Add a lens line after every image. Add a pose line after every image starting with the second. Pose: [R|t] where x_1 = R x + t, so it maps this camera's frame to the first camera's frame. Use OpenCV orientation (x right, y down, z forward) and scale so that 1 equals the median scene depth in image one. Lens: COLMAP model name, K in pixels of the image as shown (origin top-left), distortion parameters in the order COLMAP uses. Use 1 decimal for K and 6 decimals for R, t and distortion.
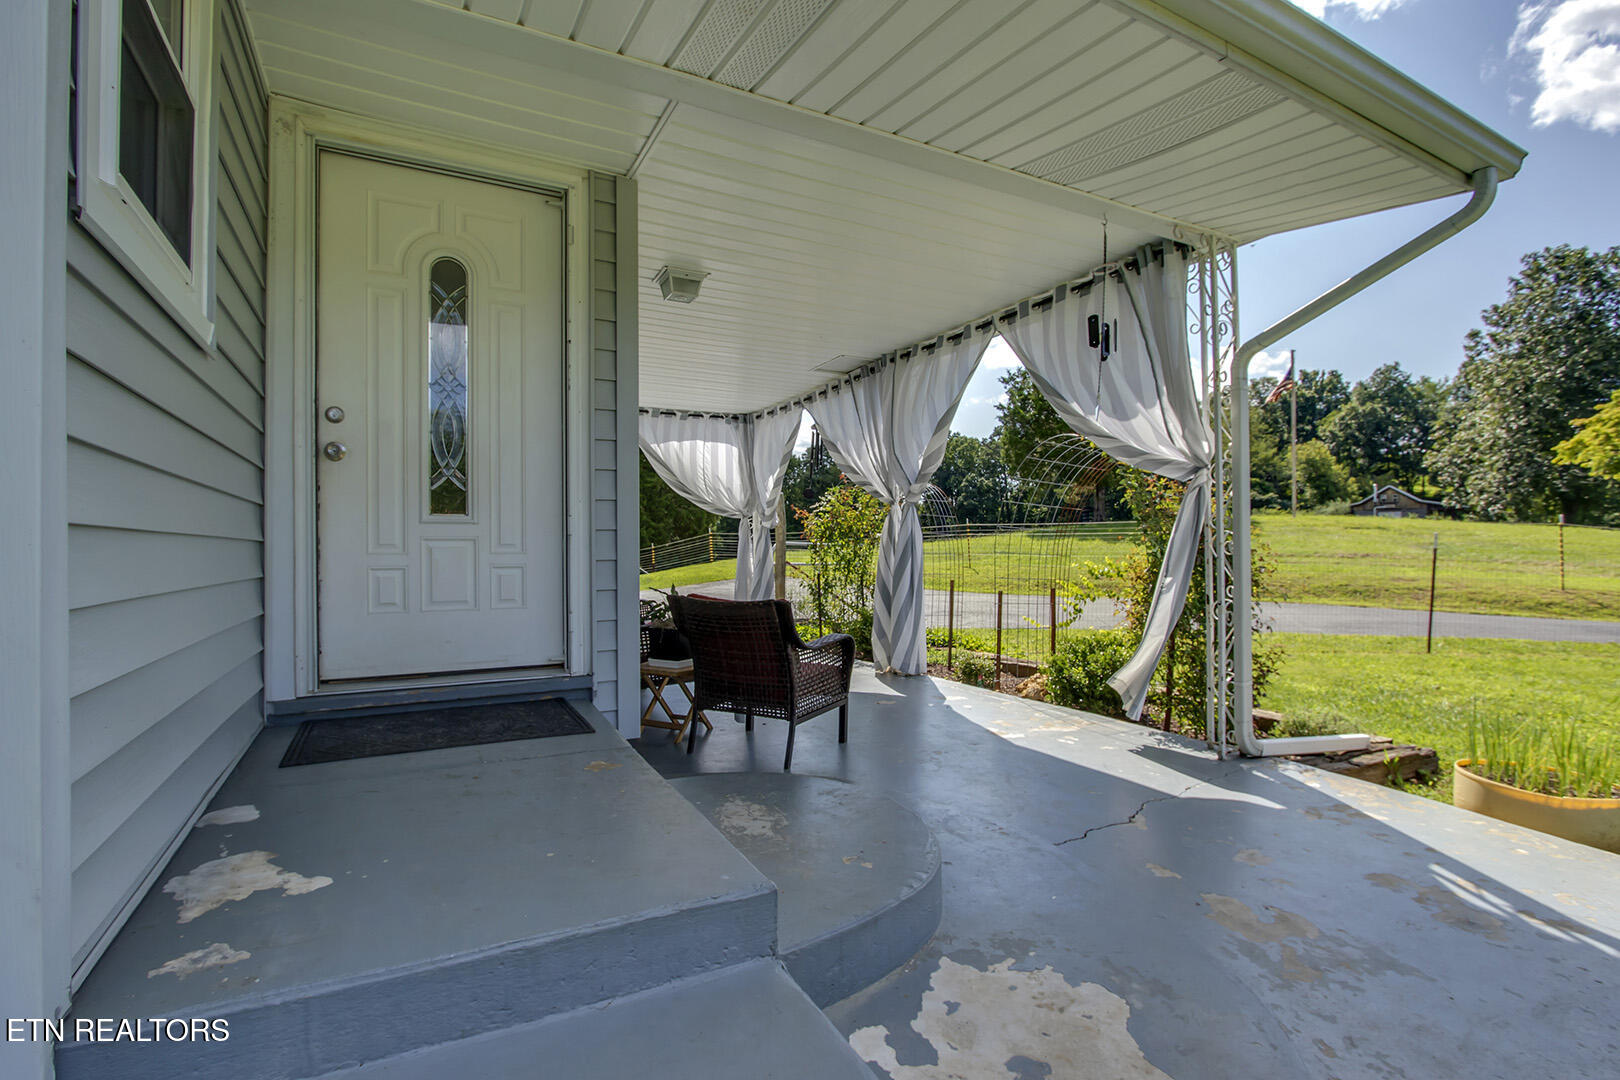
lens RADIAL K [[754.8, 0, 831.1], [0, 754.8, 535.5], [0, 0, 1]] dist [-0.010799, -0.000239]
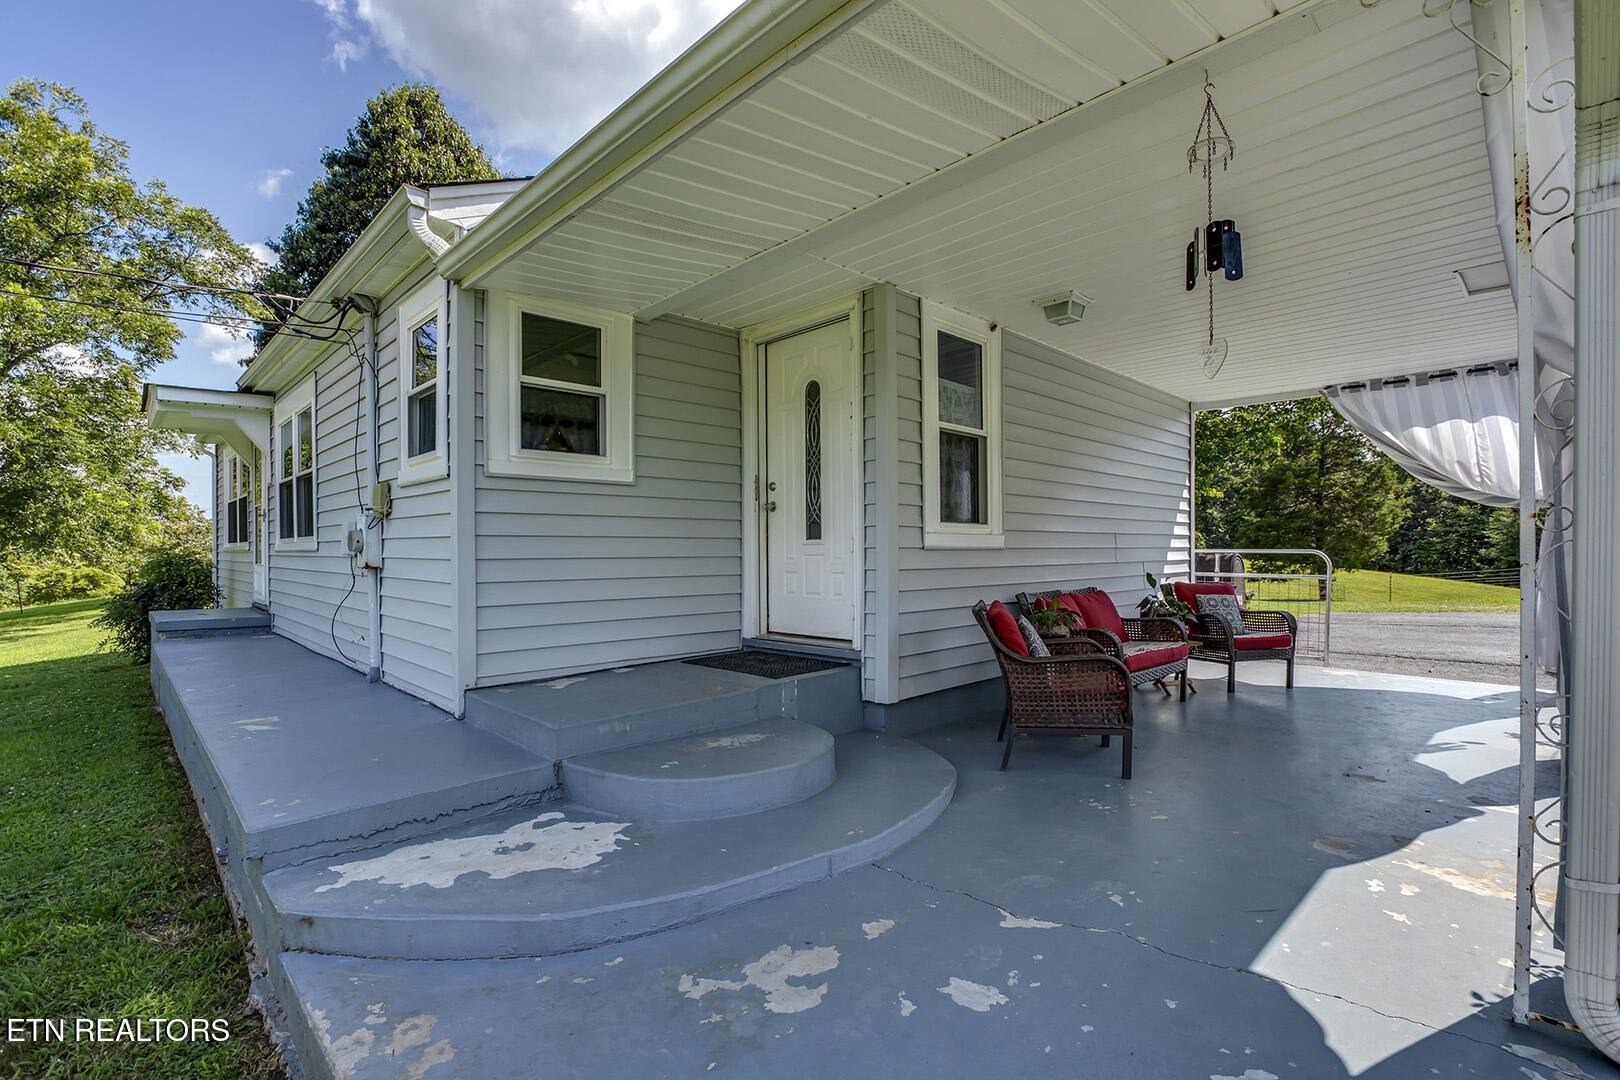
lens RADIAL K [[755.3, 0, 804.3], [0, 755.3, 551.3], [0, 0, 1]] dist [-0.000118, -0.000236]
pose [[0.253736, 0.001689, -0.967272, 1.194370], [0.020758, 0.999759, 0.007191, -0.015905], [0.967051, -0.021904, 0.253640, 0.637893]]
